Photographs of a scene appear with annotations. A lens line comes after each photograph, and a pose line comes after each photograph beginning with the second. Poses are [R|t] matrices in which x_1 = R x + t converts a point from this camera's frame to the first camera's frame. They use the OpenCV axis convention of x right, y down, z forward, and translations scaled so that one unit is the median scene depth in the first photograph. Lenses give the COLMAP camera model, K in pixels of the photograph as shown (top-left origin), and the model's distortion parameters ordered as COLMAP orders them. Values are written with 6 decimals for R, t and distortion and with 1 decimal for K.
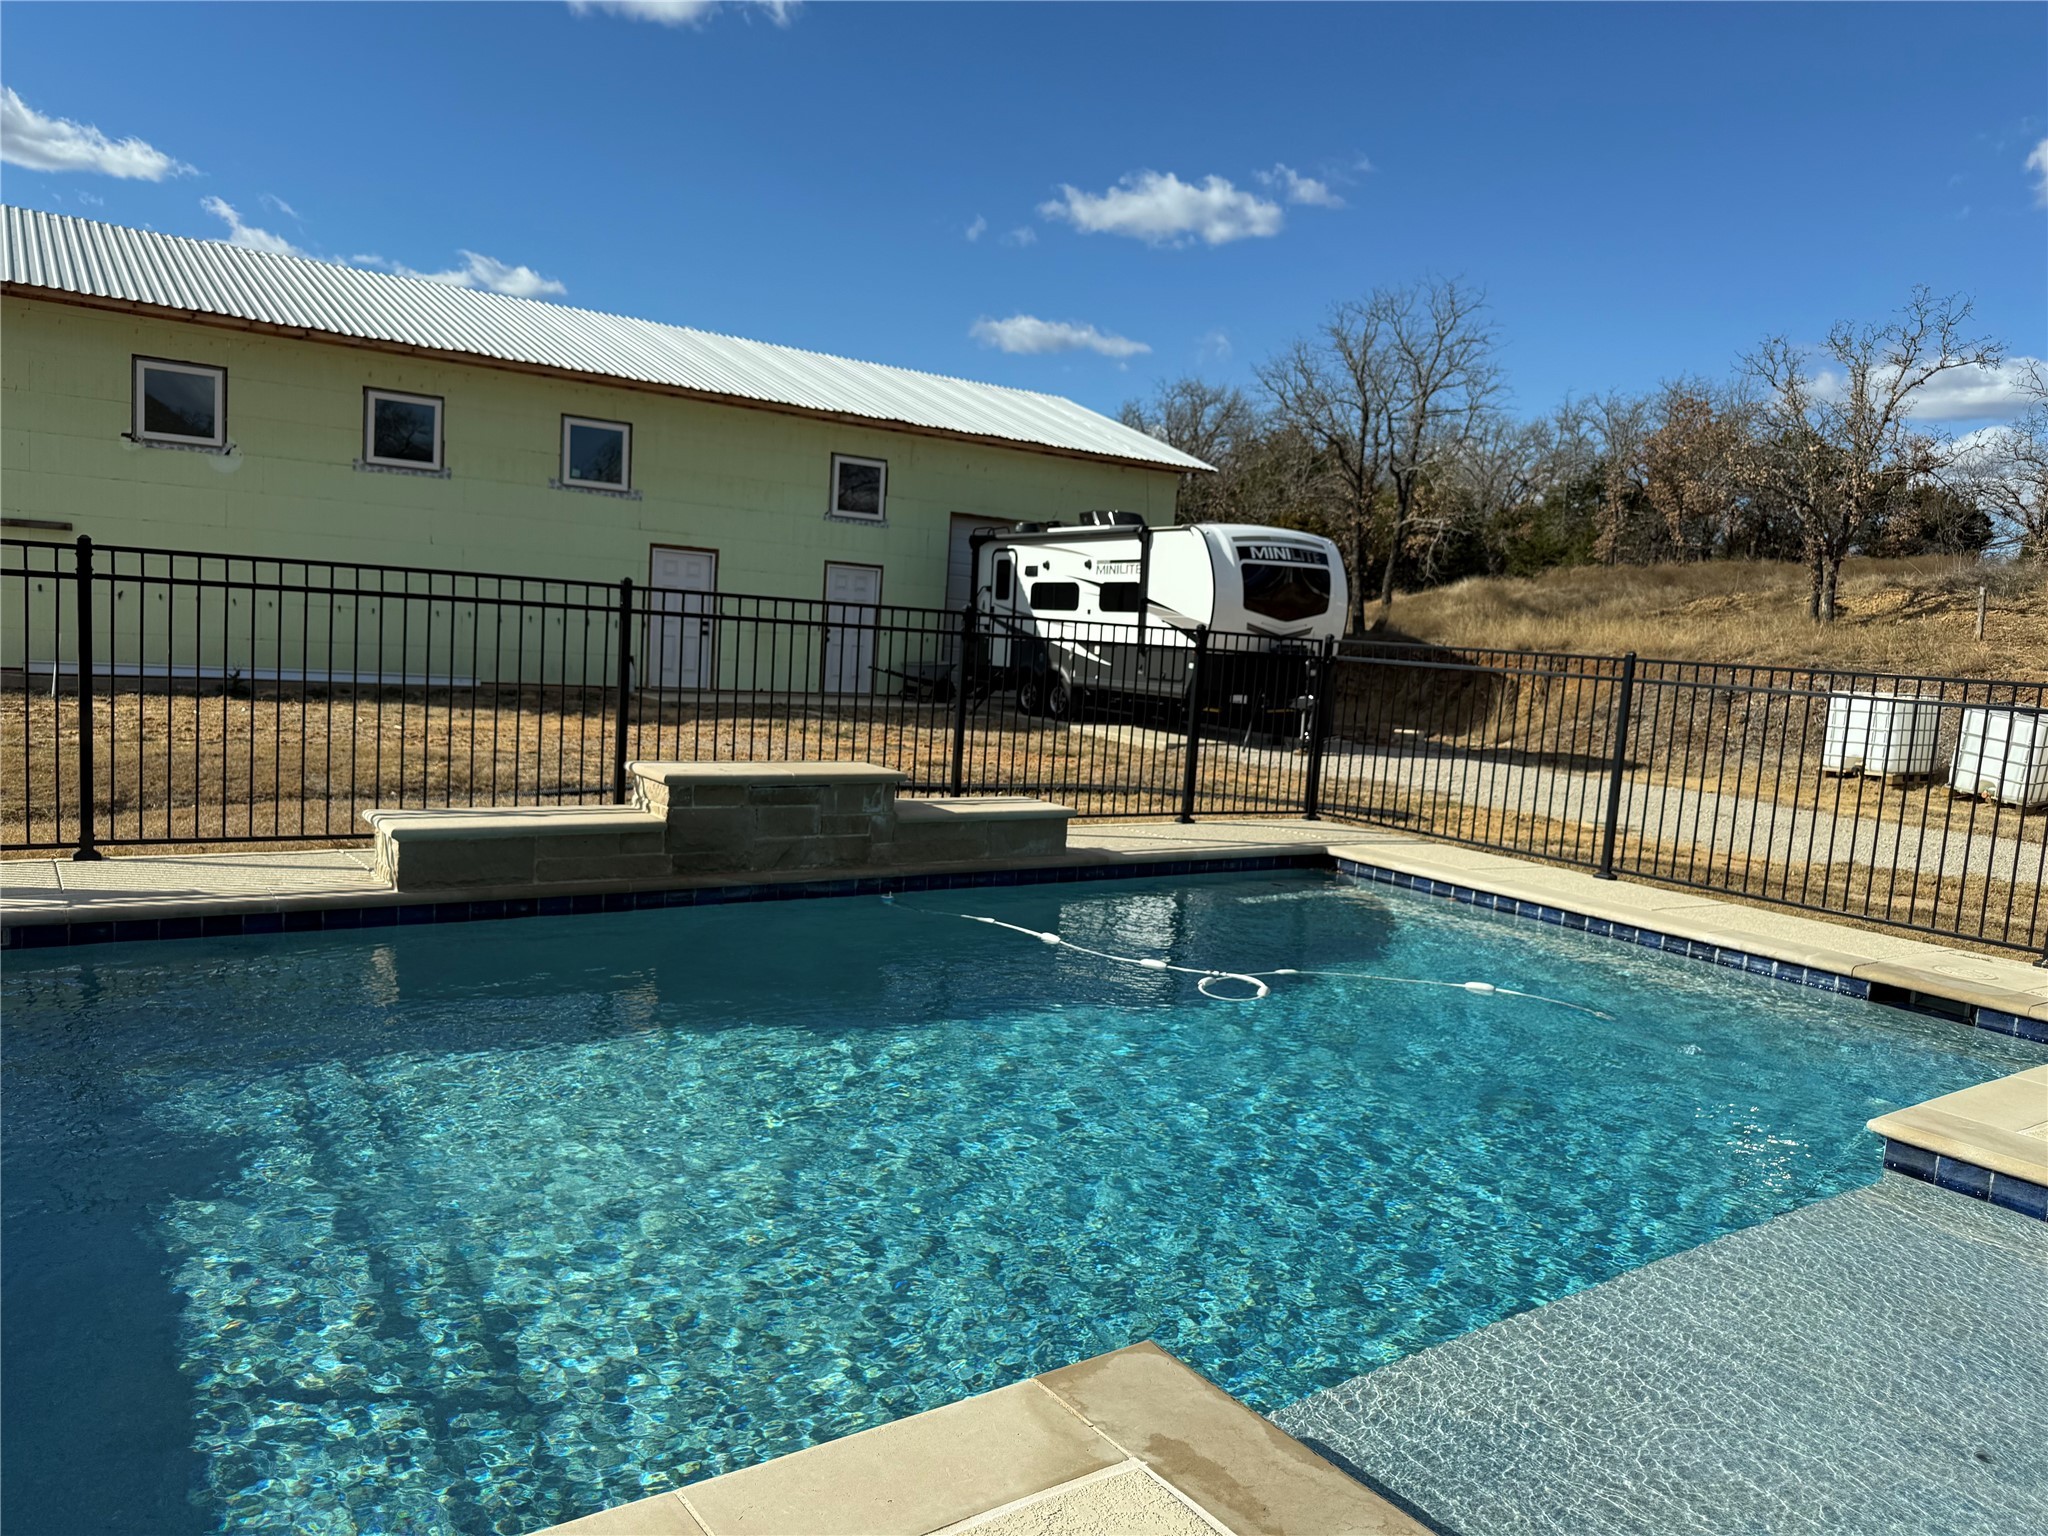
lens RADIAL K [[1450.8, 0, 1024.0], [0, 1450.8, 768.0], [0, 0, 1]] dist [0.003247, 0.001060]
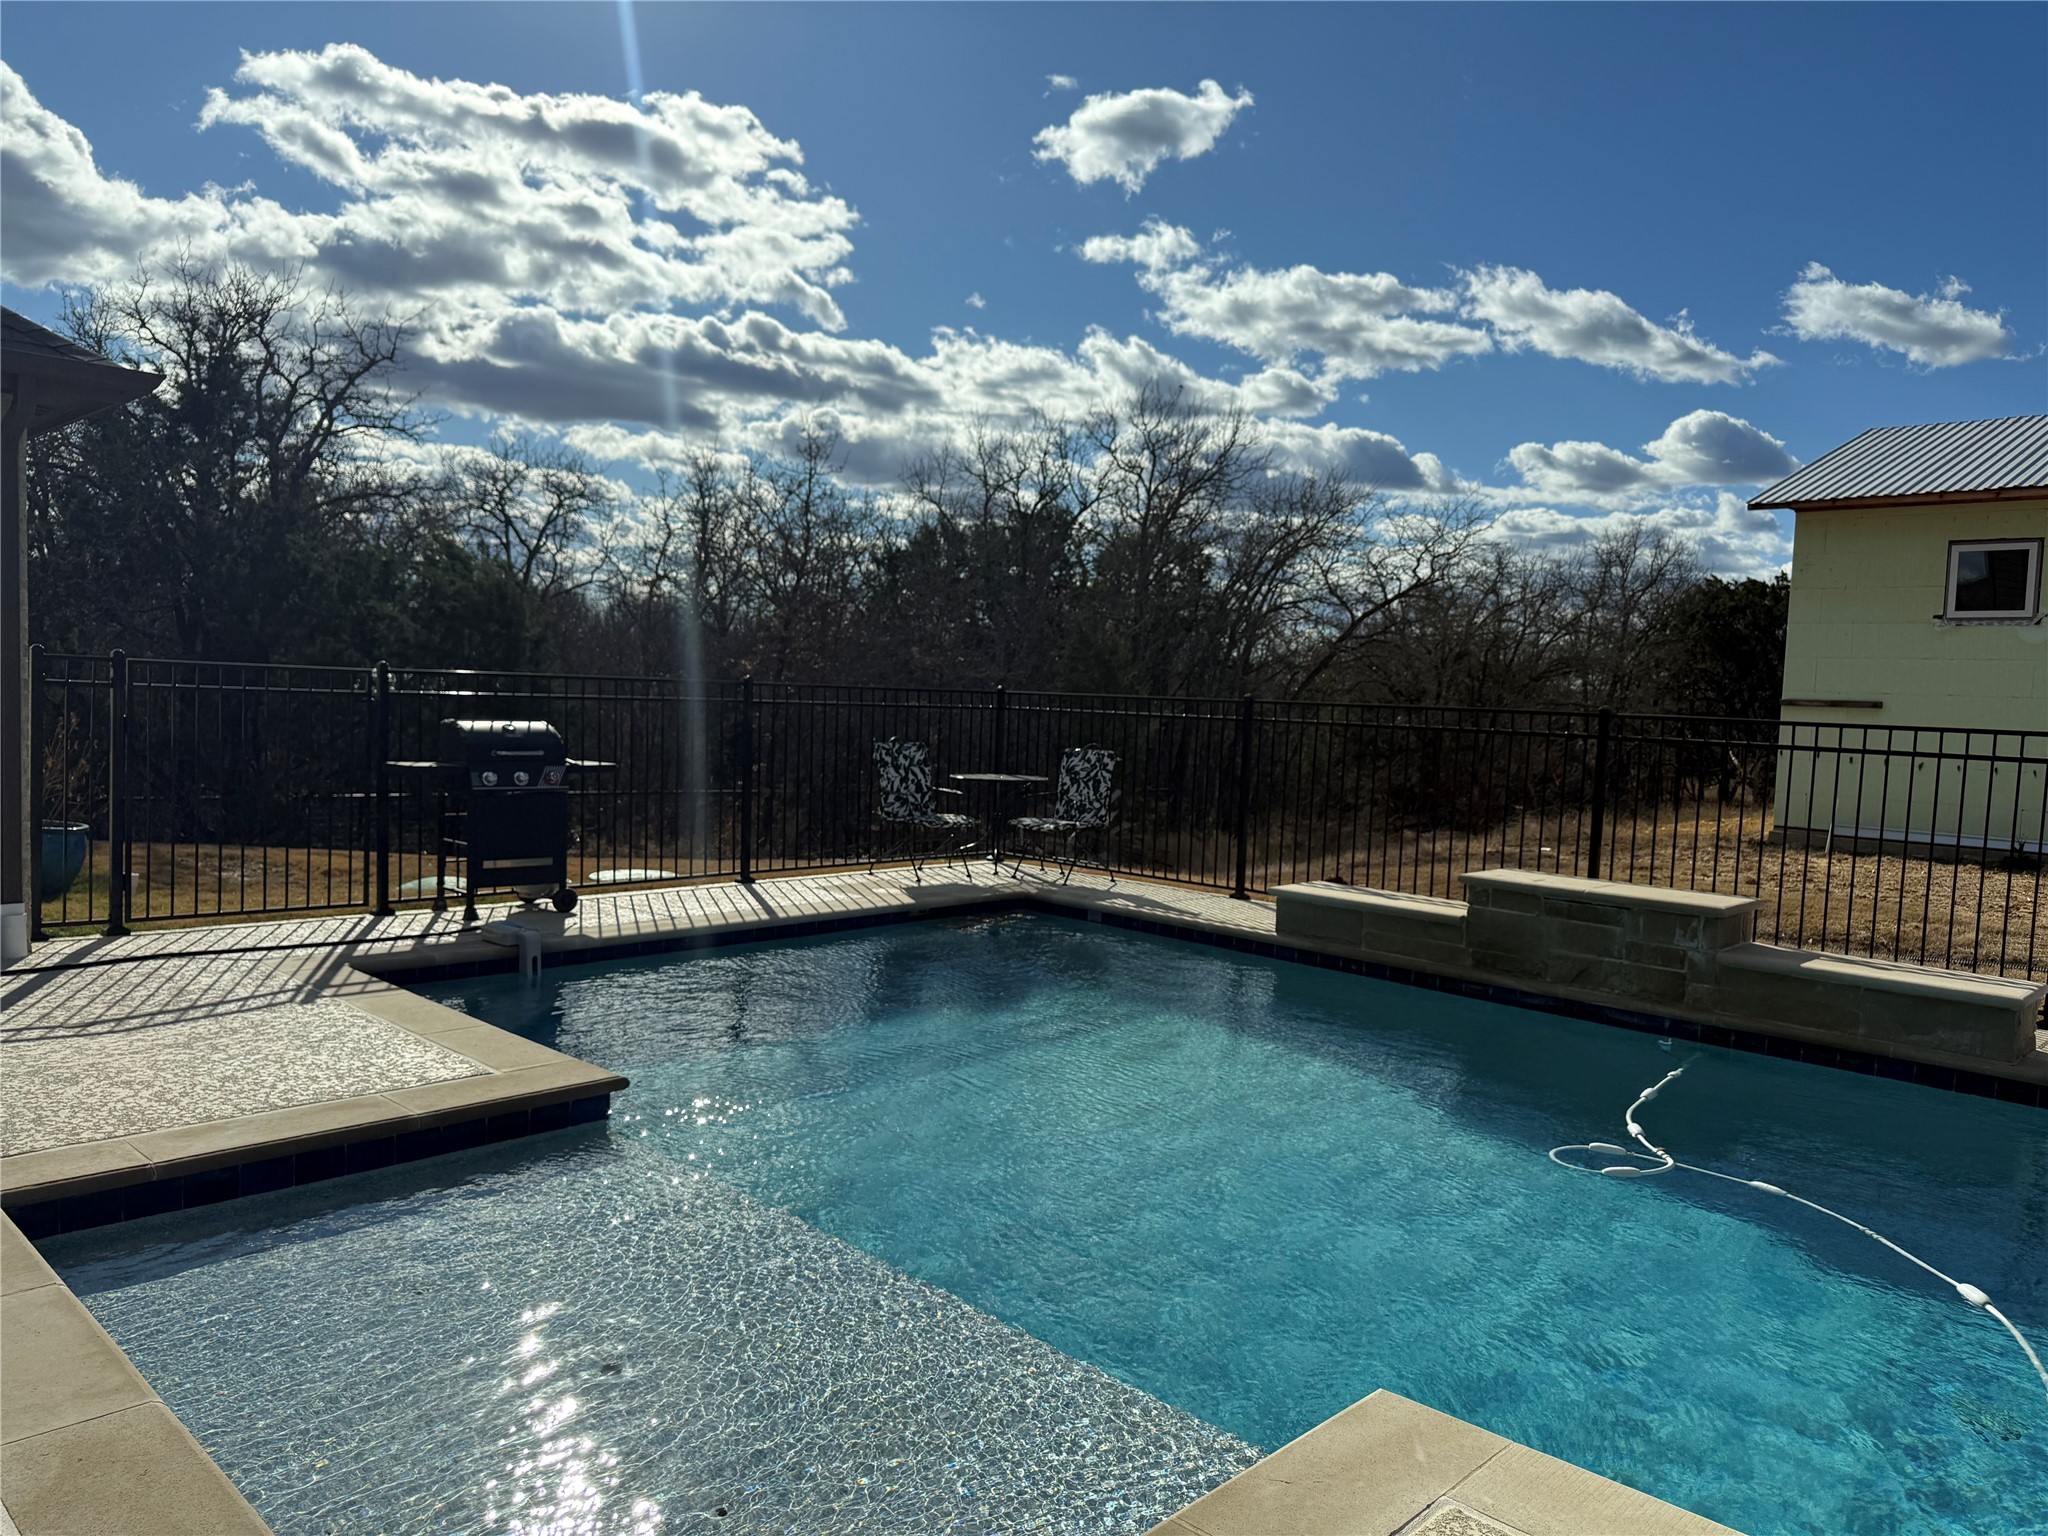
lens RADIAL K [[1450.8, 0, 1024.0], [0, 1450.8, 768.0], [0, 0, 1]] dist [0.003247, 0.001060]
pose [[0.168457, -0.008580, -0.985672, 0.322825], [-0.131122, 0.990880, -0.031035, 0.000932], [0.976949, 0.134471, 0.165796, 0.190103]]
